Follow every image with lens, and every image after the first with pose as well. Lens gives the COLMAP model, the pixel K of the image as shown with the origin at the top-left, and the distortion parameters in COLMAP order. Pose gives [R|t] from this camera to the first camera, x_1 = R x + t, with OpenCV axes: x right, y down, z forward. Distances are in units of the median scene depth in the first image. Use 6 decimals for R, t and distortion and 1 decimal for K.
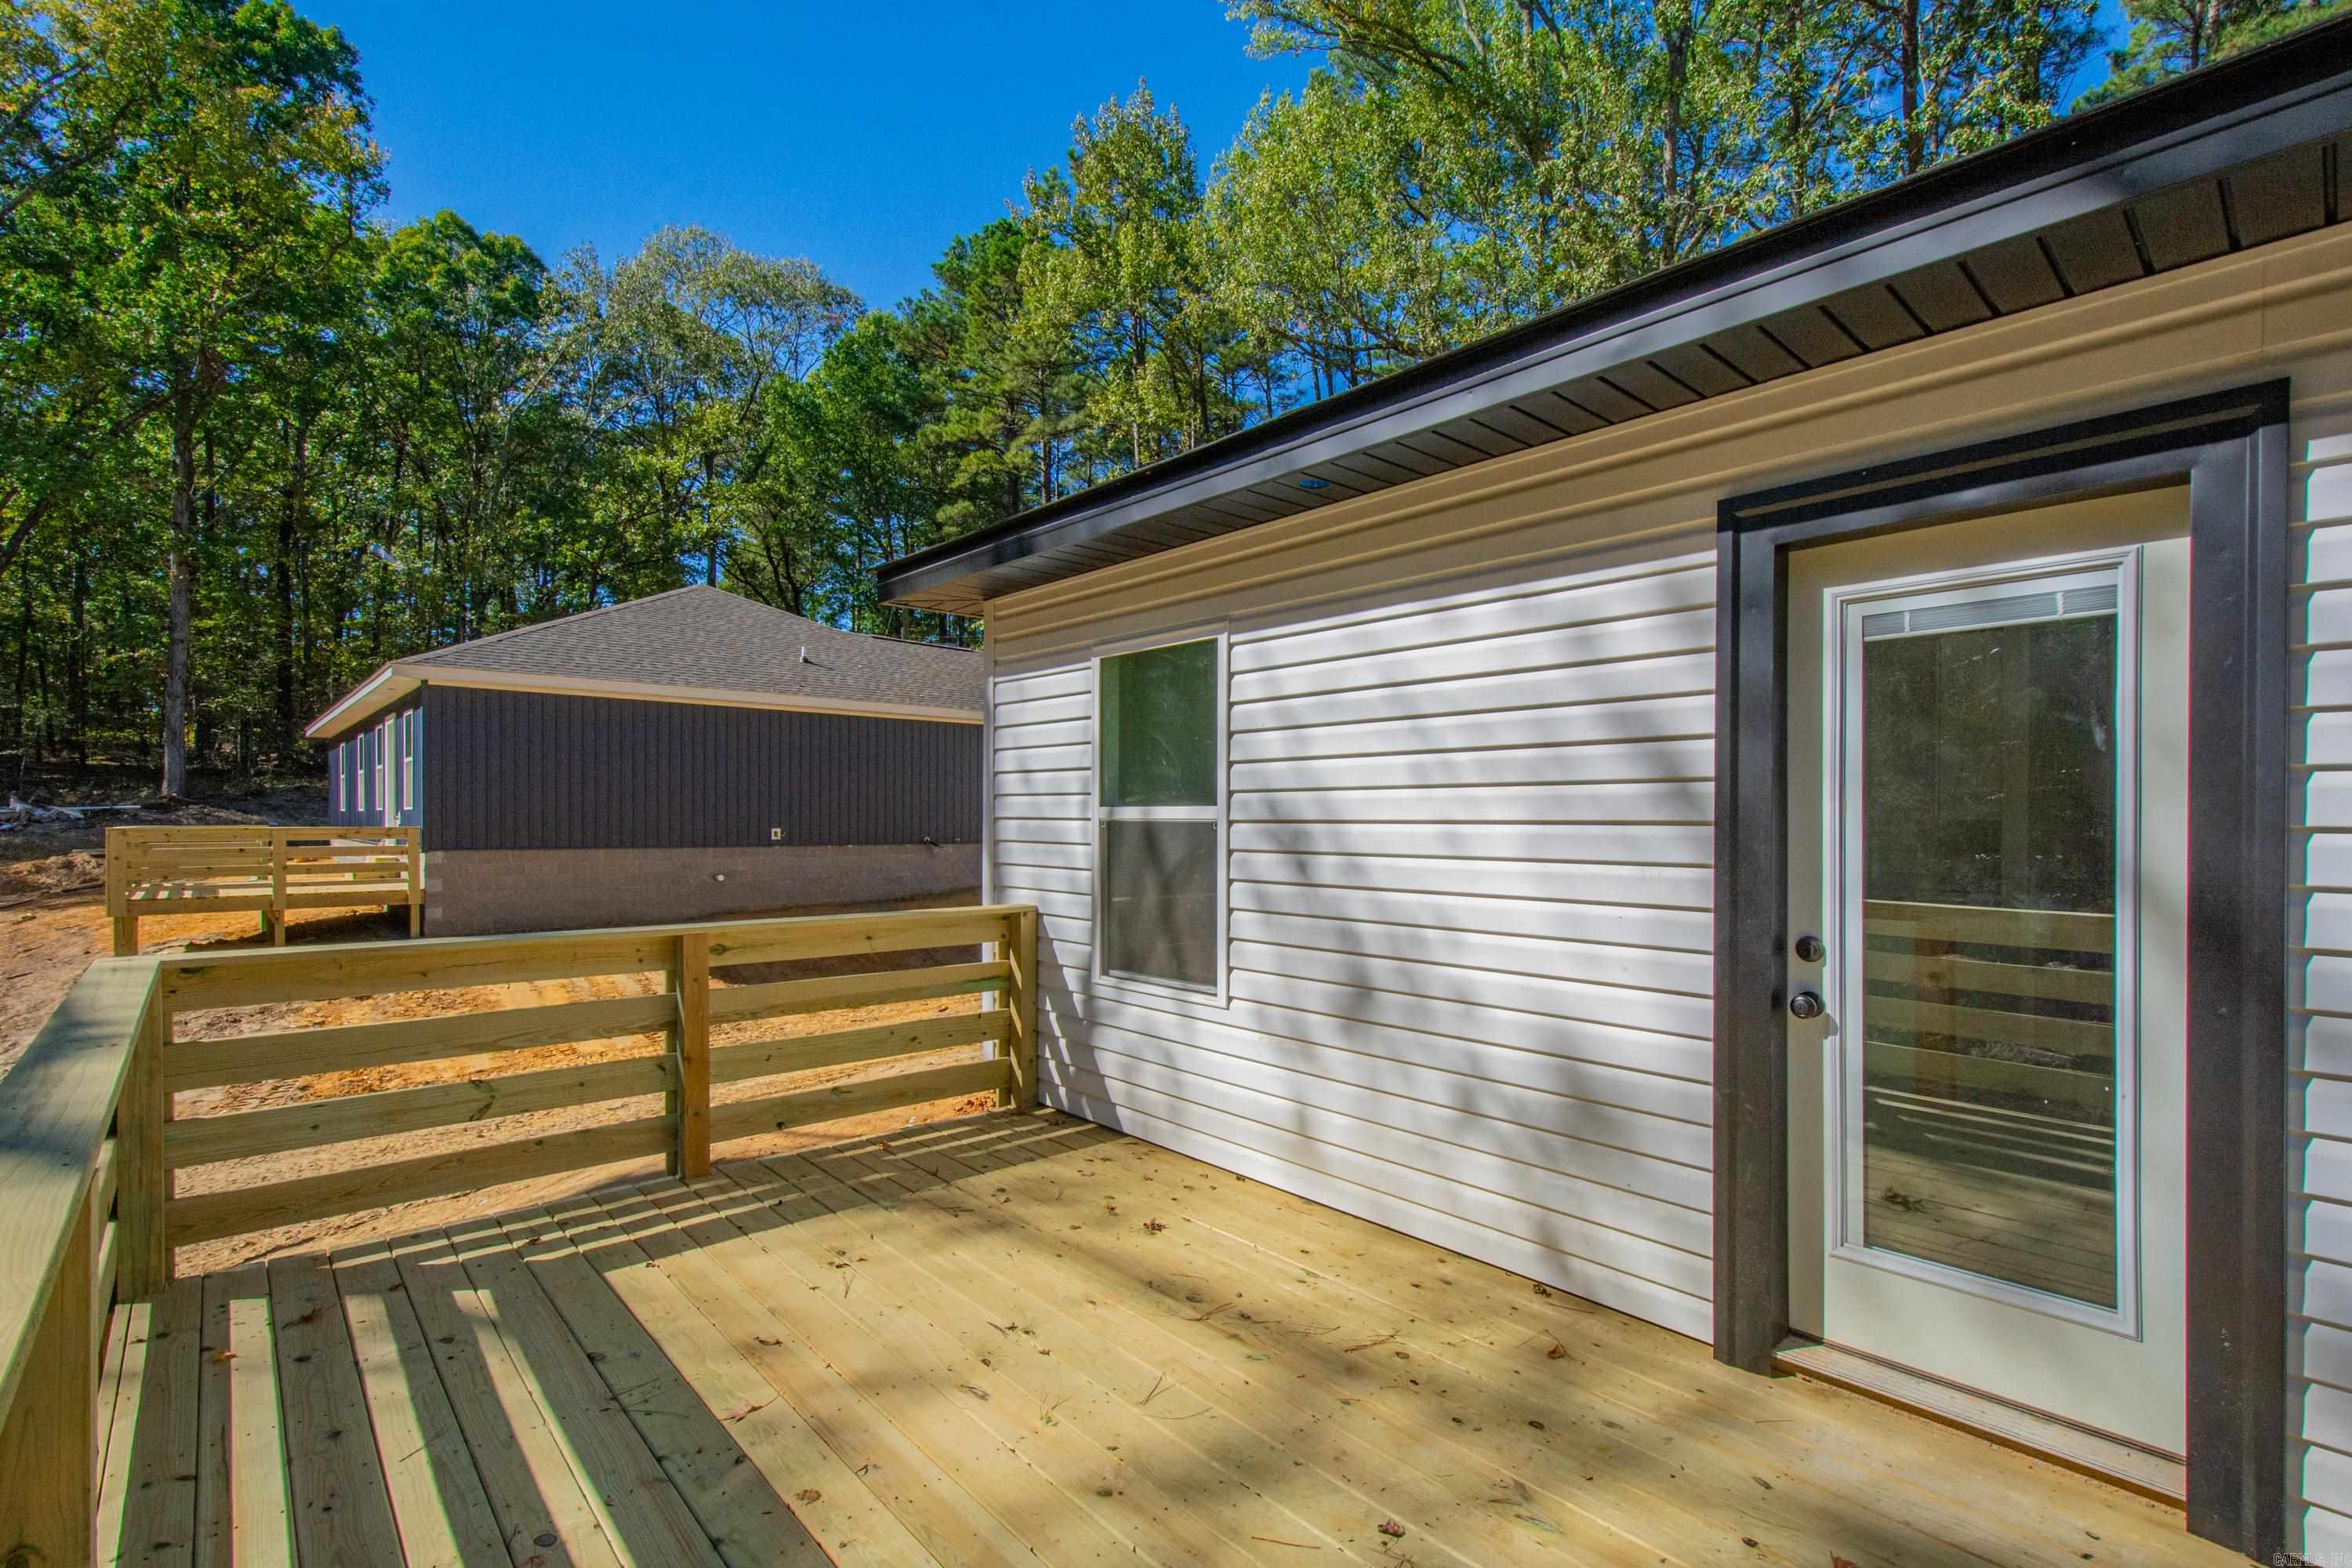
lens RADIAL K [[1029.9, 0, 1212.0], [0, 1029.9, 812.7], [0, 0, 1]] dist [0.012658, -0.005197]
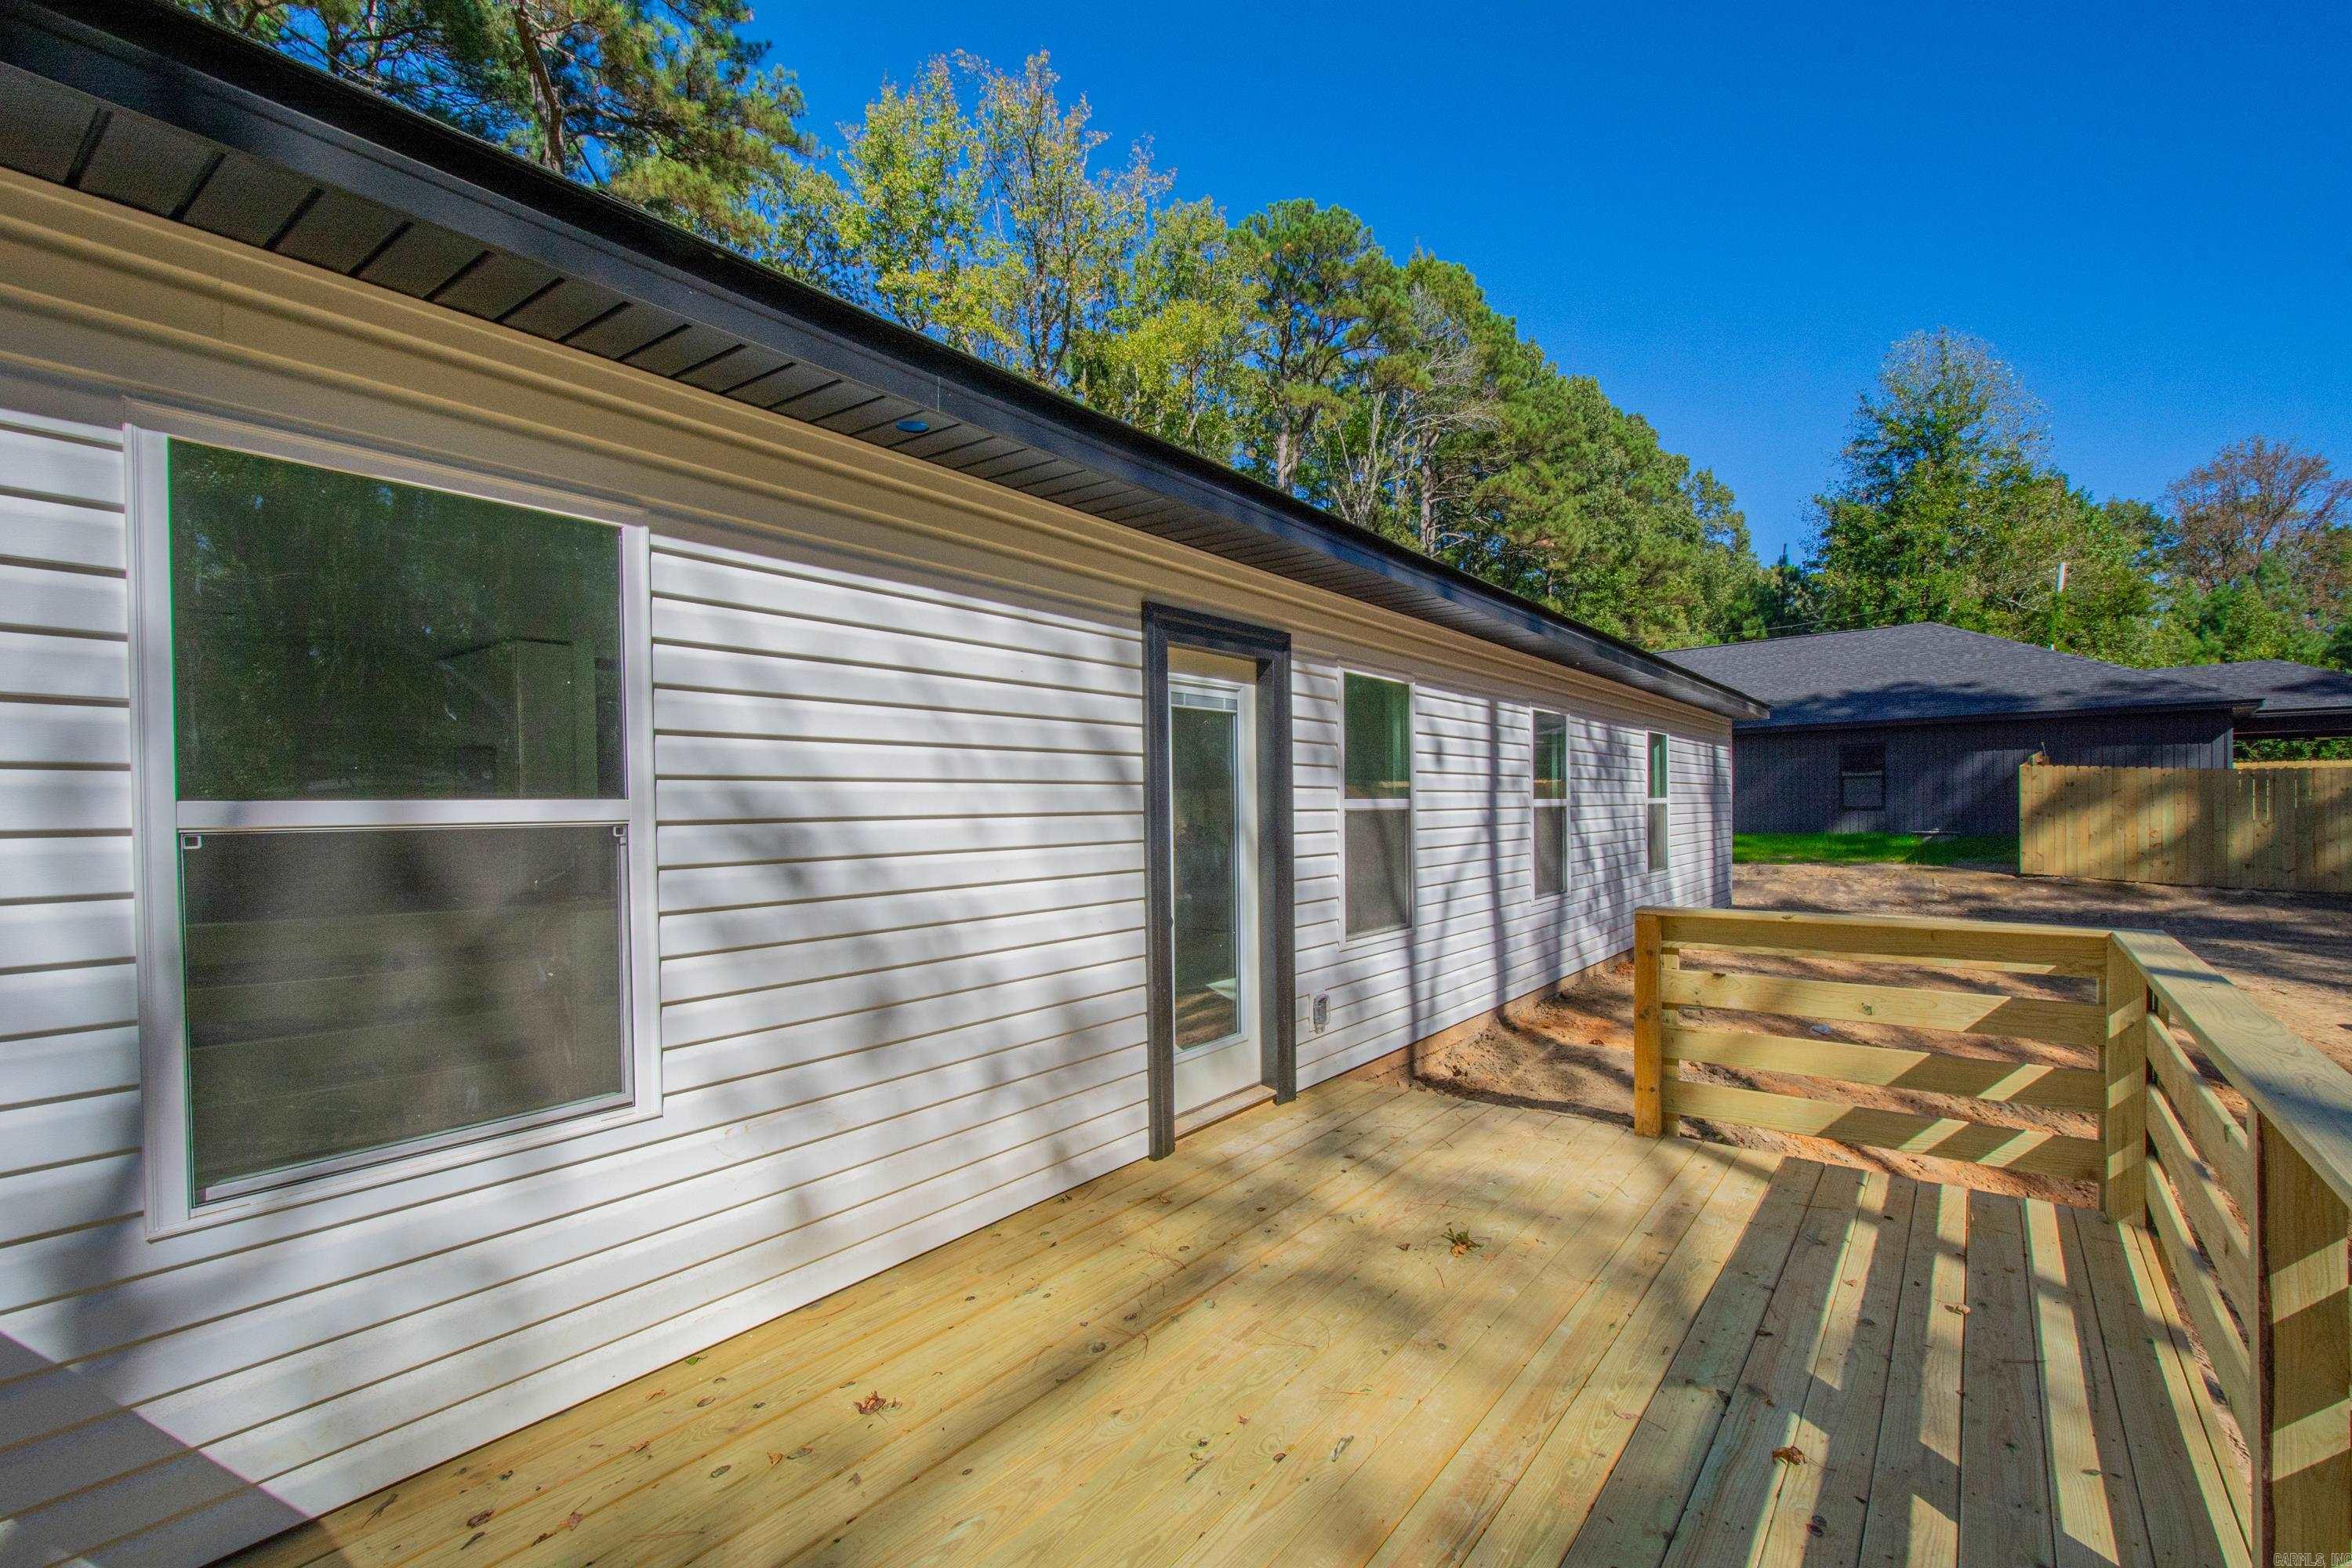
lens RADIAL K [[1029.9, 0, 1181.8], [0, 1029.9, 805.9], [0, 0, 1]] dist [0.012658, -0.005197]
pose [[-0.151689, 0.000616, 0.988428, -0.784139], [0.009855, 0.999951, 0.000889, 0.000037], [-0.988379, 0.009876, -0.151688, 0.907059]]
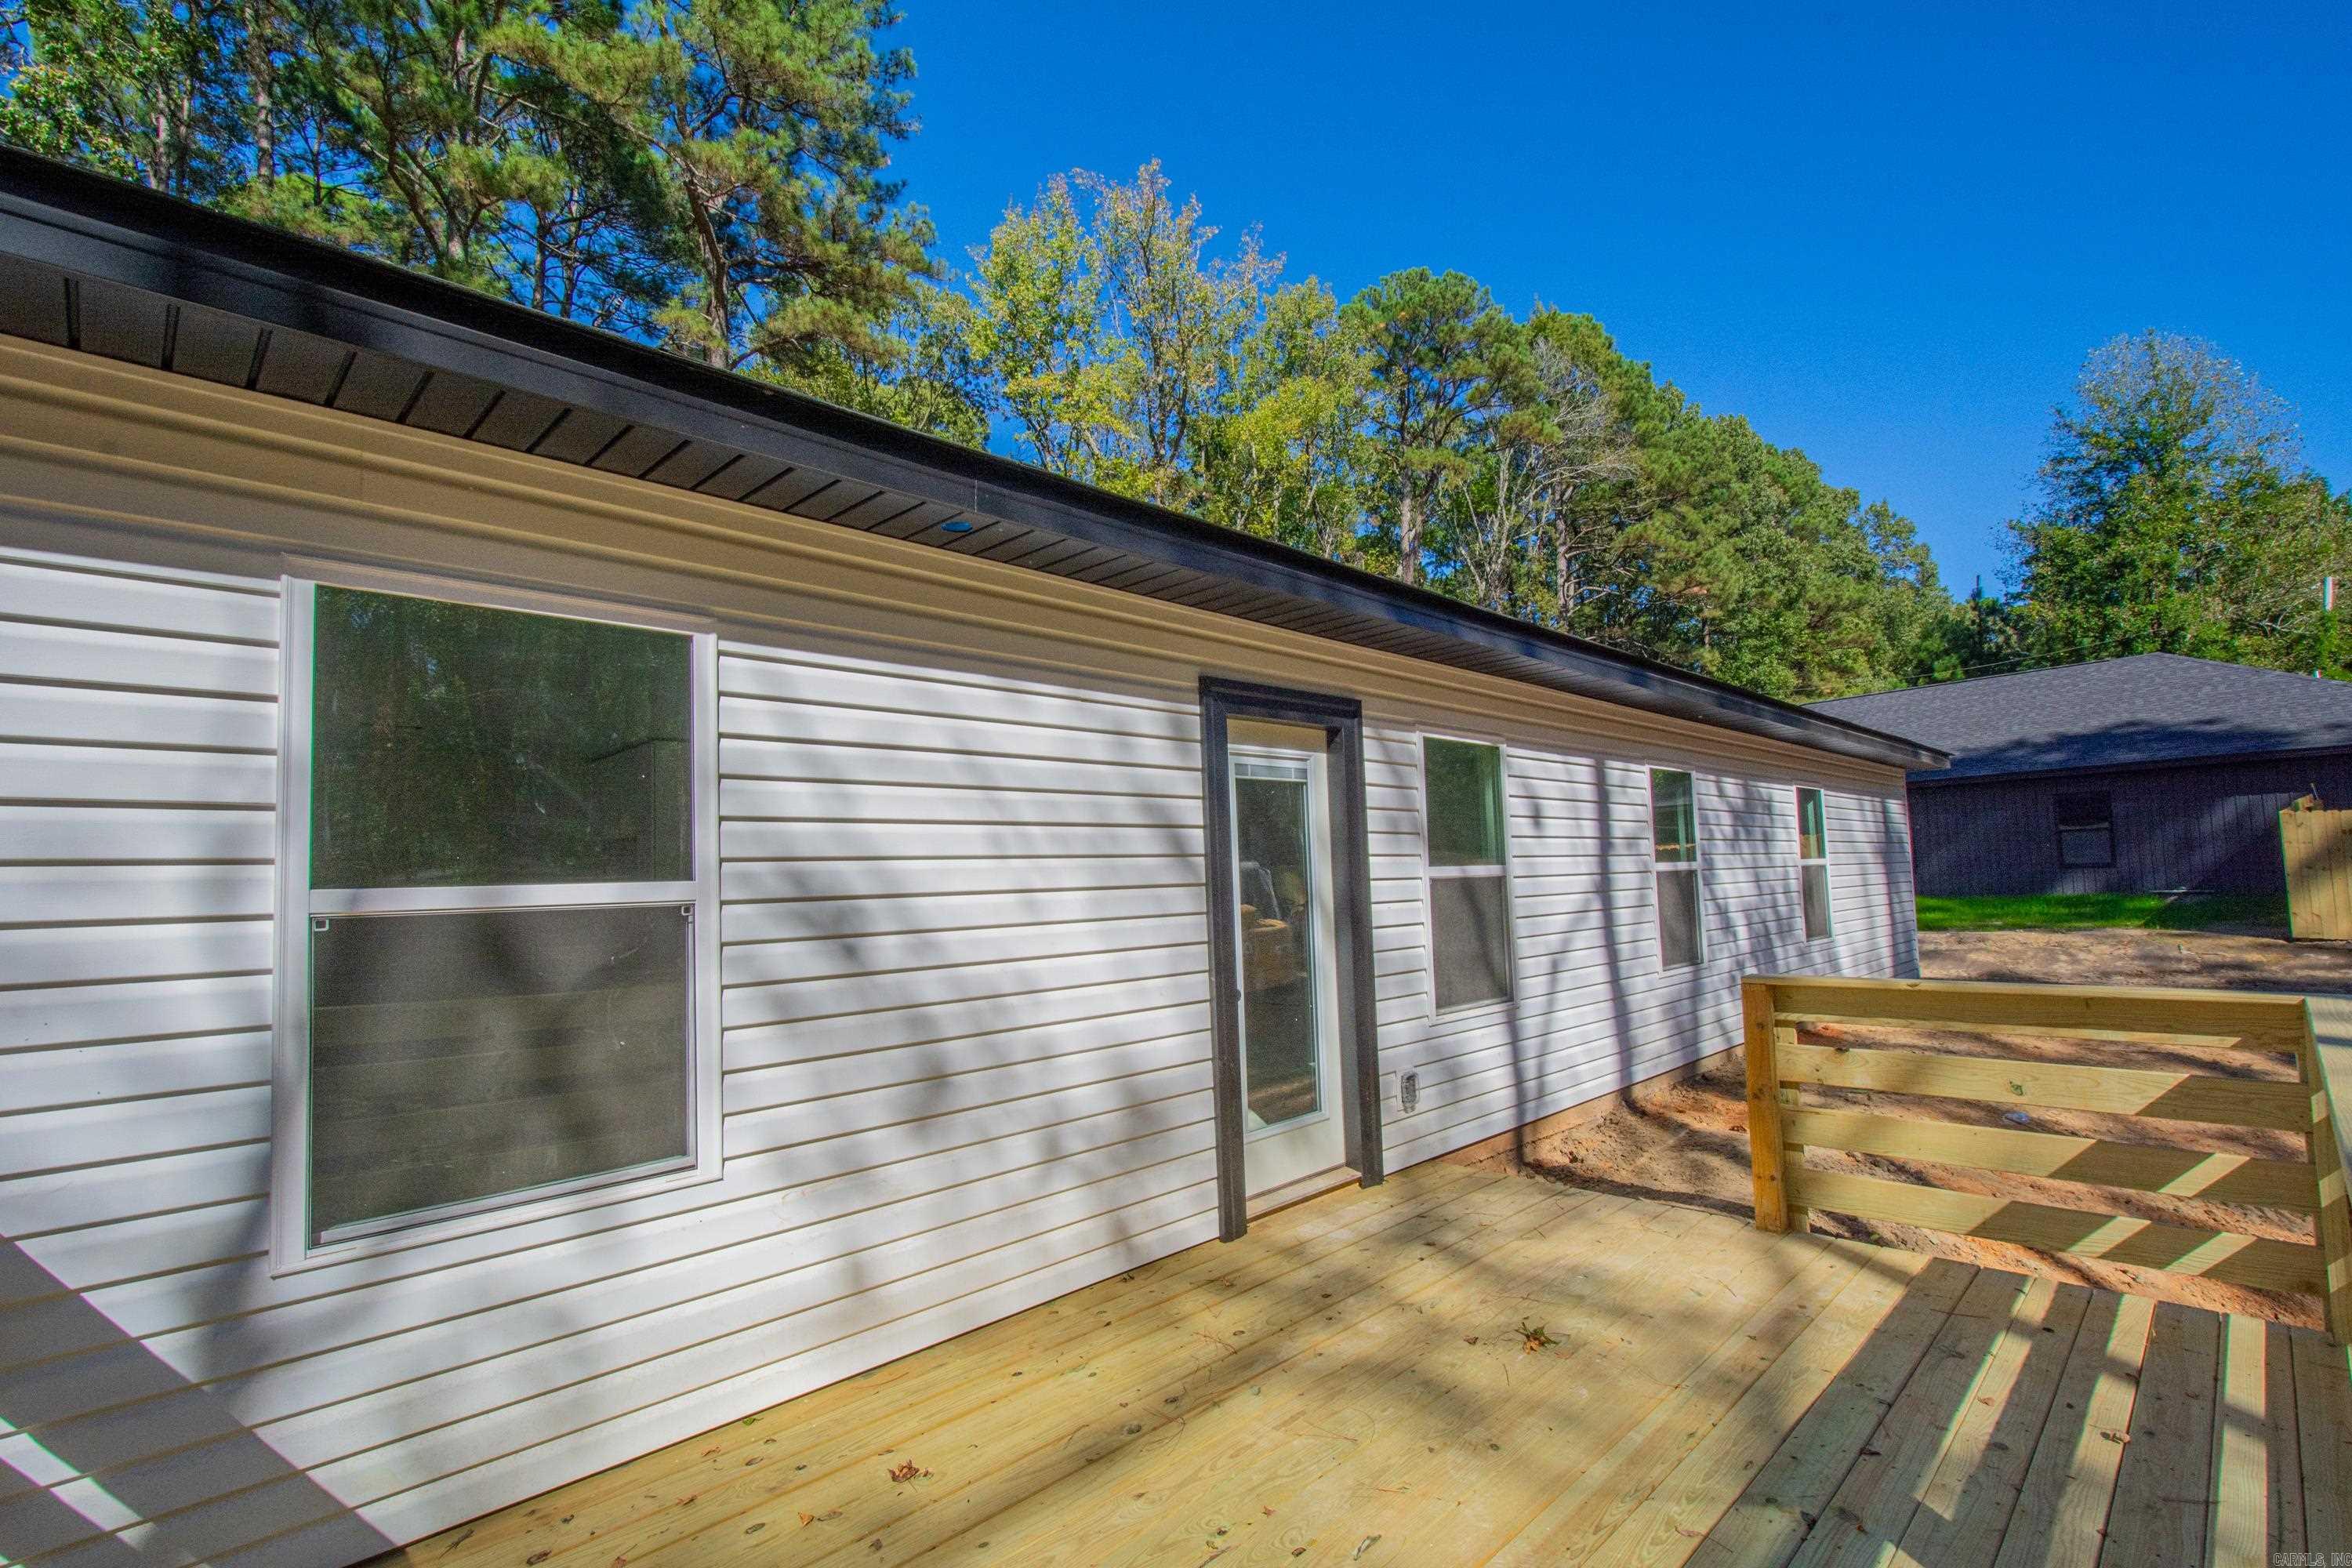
lens RADIAL K [[1051.8, 0, 1166.8], [0, 1051.8, 806.8], [0, 0, 1]] dist [0.010638, -0.003315]
pose [[-0.005280, 0.074632, 0.997197, -0.819194], [0.032225, 0.996706, -0.074425, 0.007554], [-0.999467, 0.031742, -0.007667, 0.821692]]
